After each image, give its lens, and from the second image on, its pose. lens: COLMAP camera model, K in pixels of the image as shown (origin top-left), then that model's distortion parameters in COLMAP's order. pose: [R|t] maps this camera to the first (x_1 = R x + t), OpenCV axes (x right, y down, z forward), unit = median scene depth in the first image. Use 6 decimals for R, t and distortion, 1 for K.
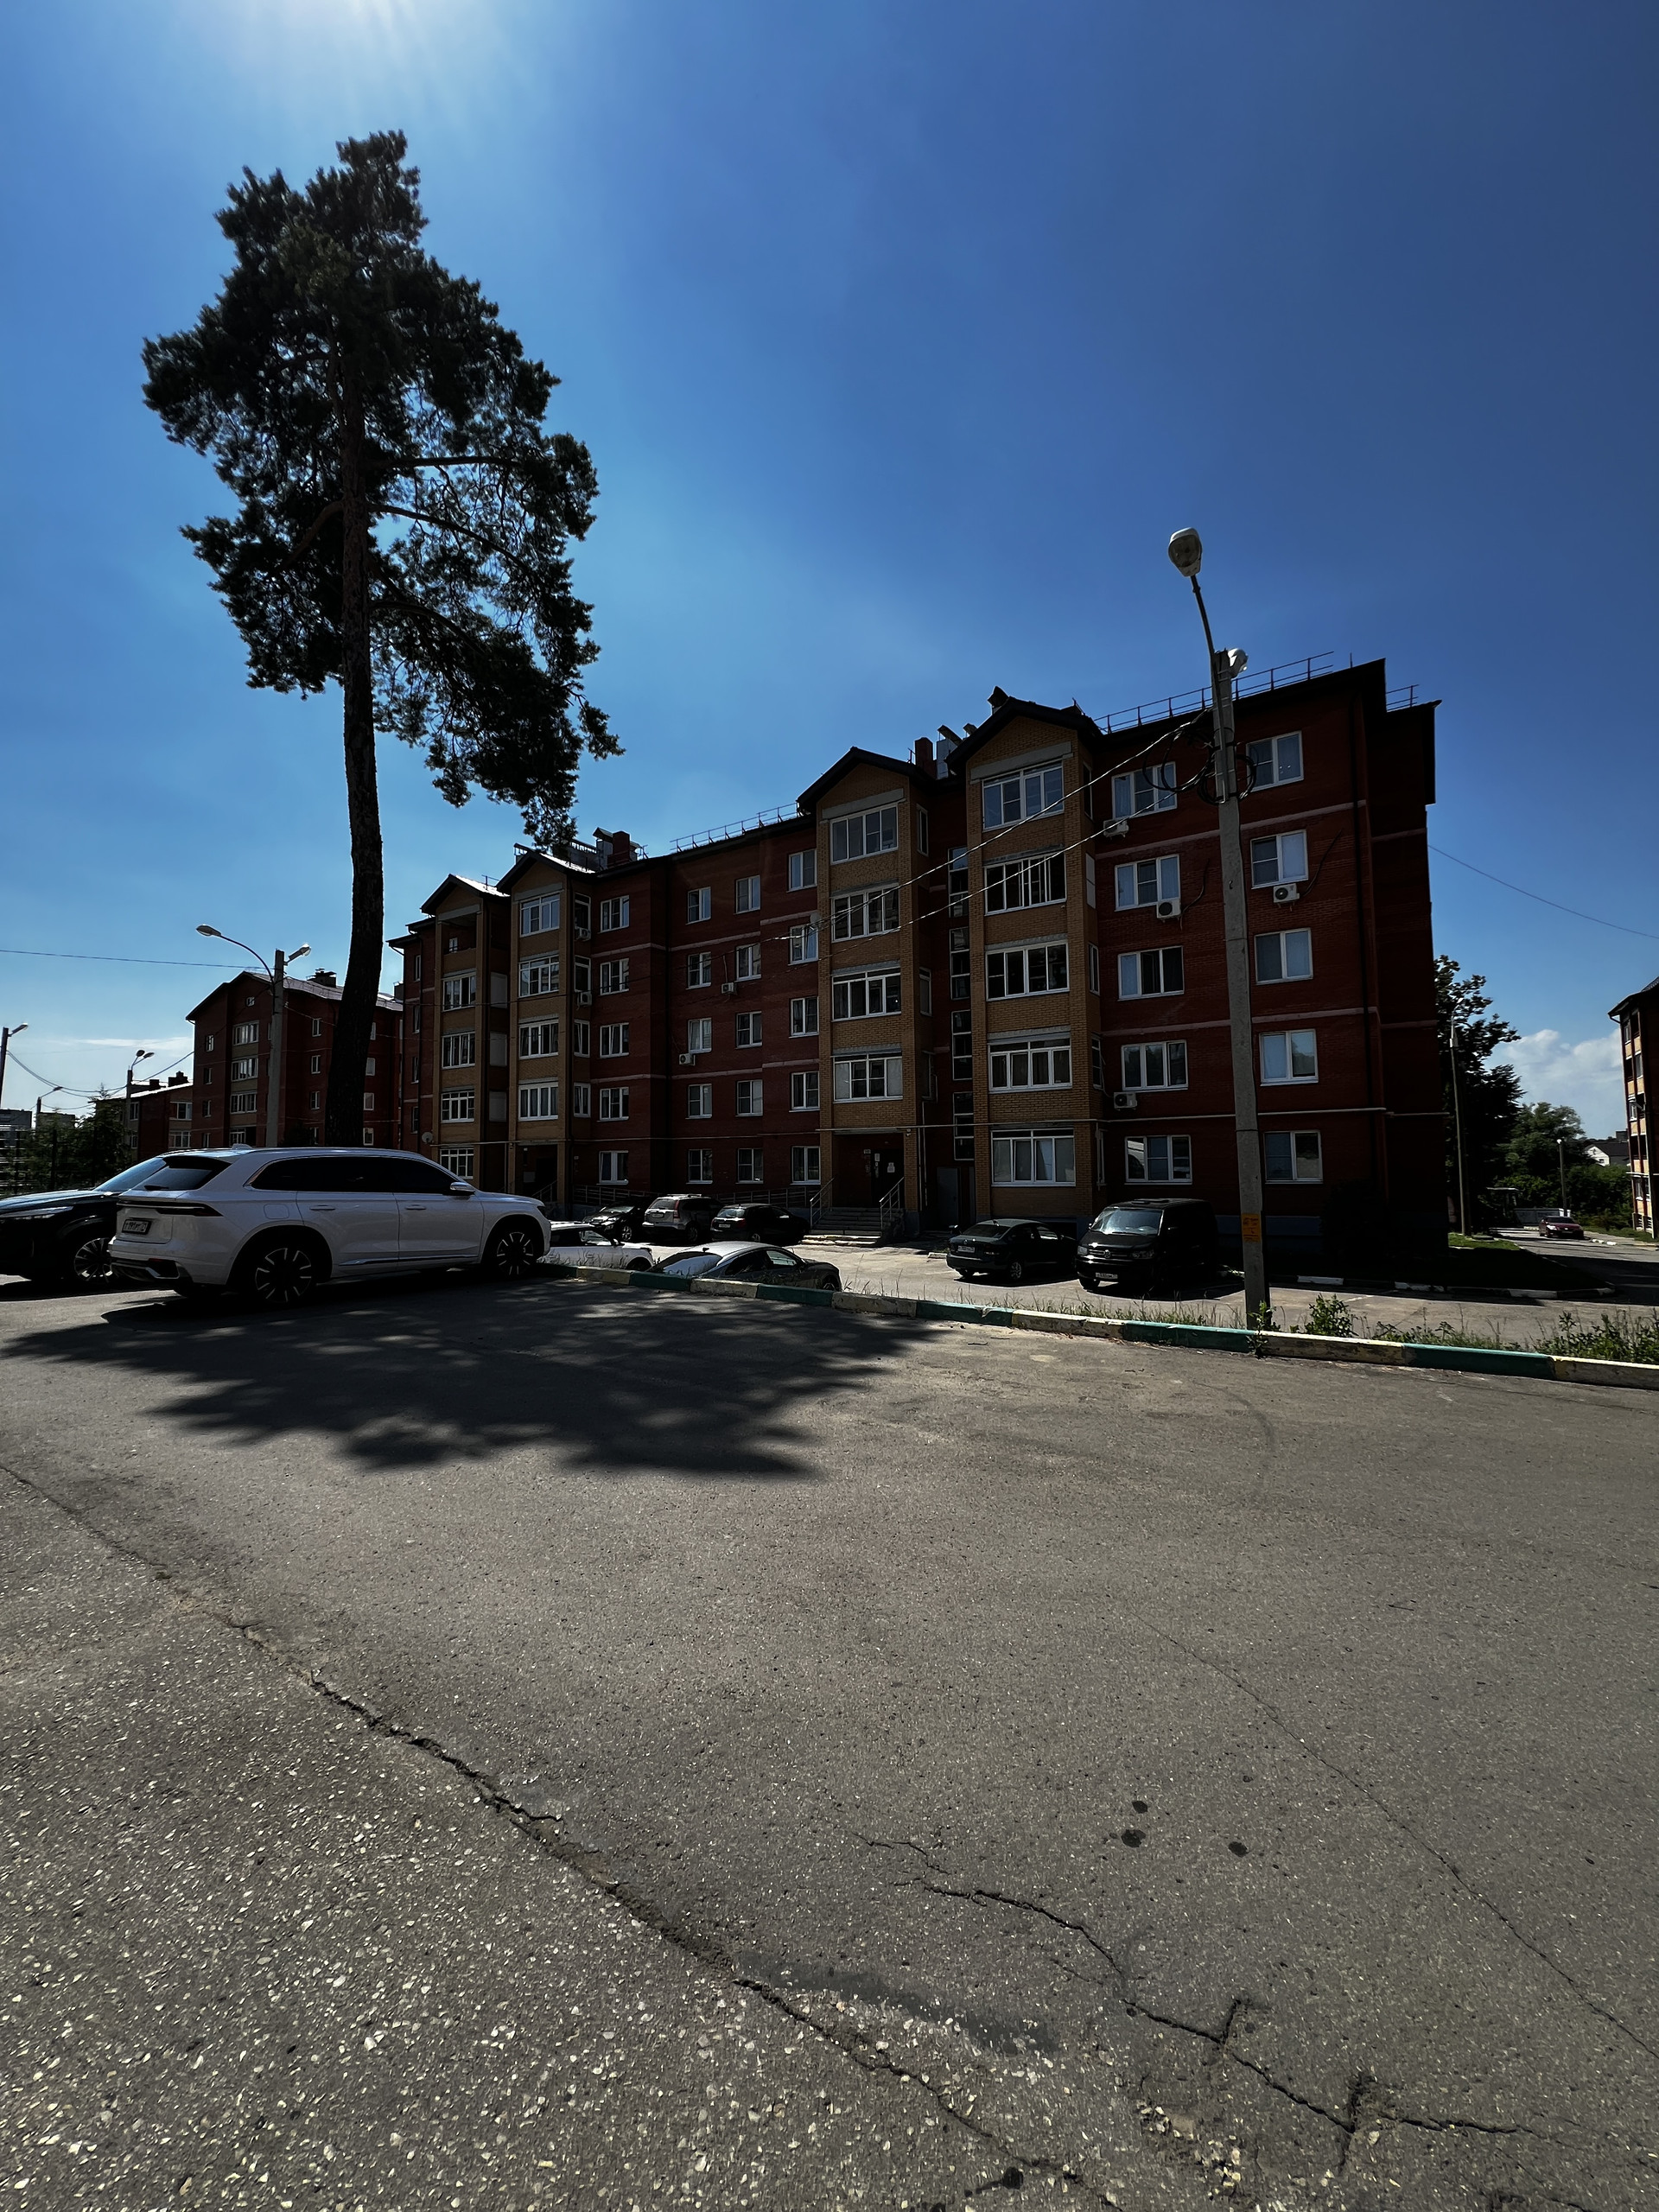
lens RADIAL K [[895.2, 0, 835.5], [0, 895.2, 1105.3], [0, 0, 1]] dist [0.003889, -0.001786]
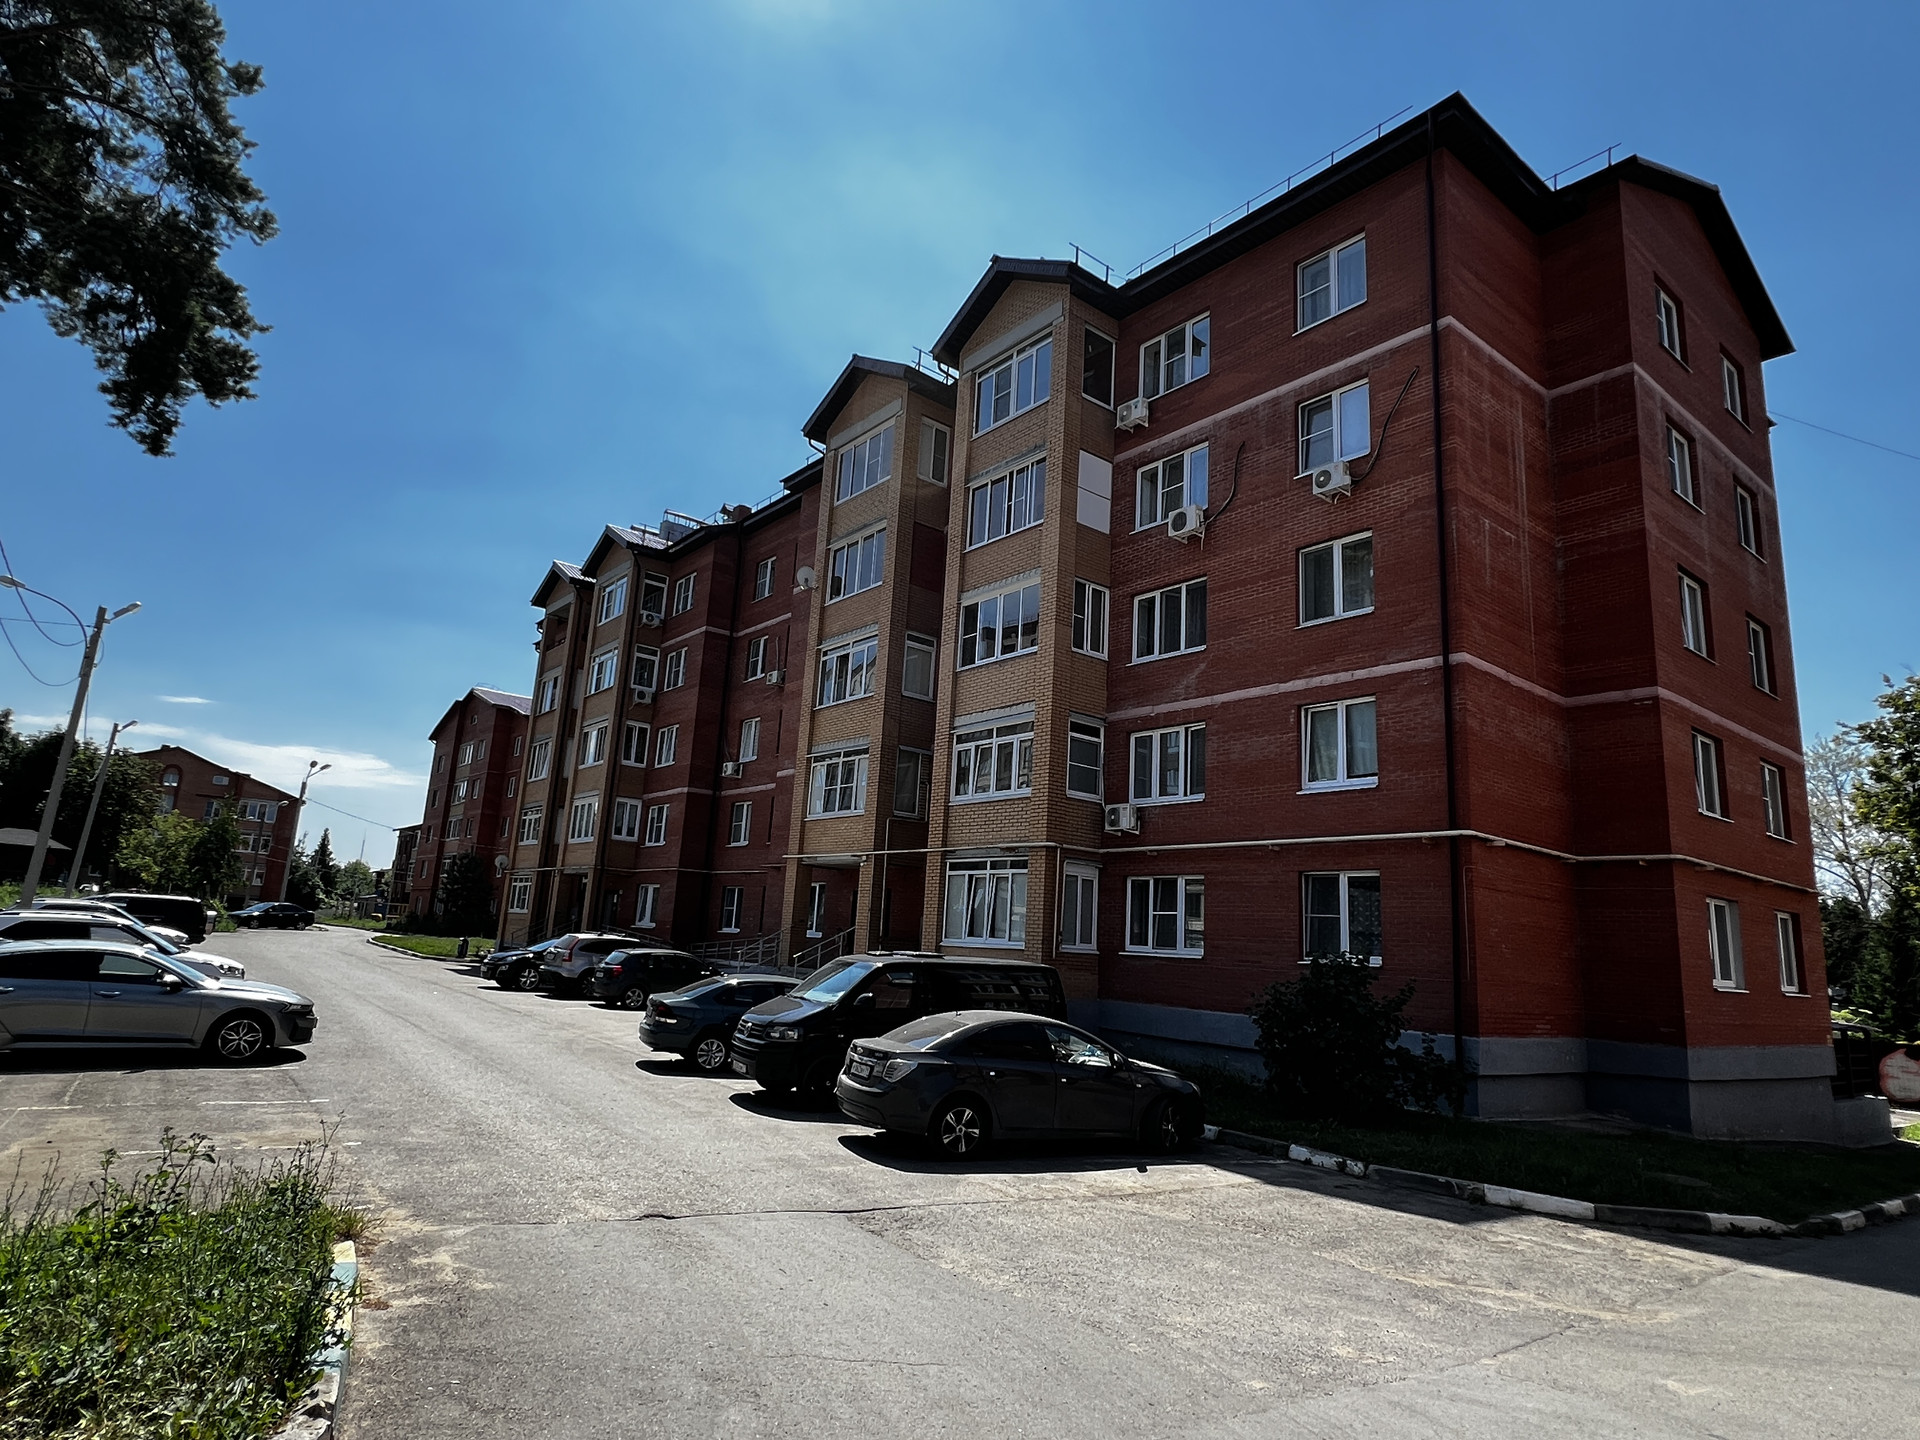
lens RADIAL K [[1090.2, 0, 967.2], [0, 1090.2, 714.7], [0, 0, 1]] dist [-0.002630, -0.001299]
pose [[0.947287, 0.003330, -0.320368, 0.611787], [-0.052630, 0.987979, -0.145351, 0.052065], [0.316033, 0.154551, 0.936076, 0.305532]]
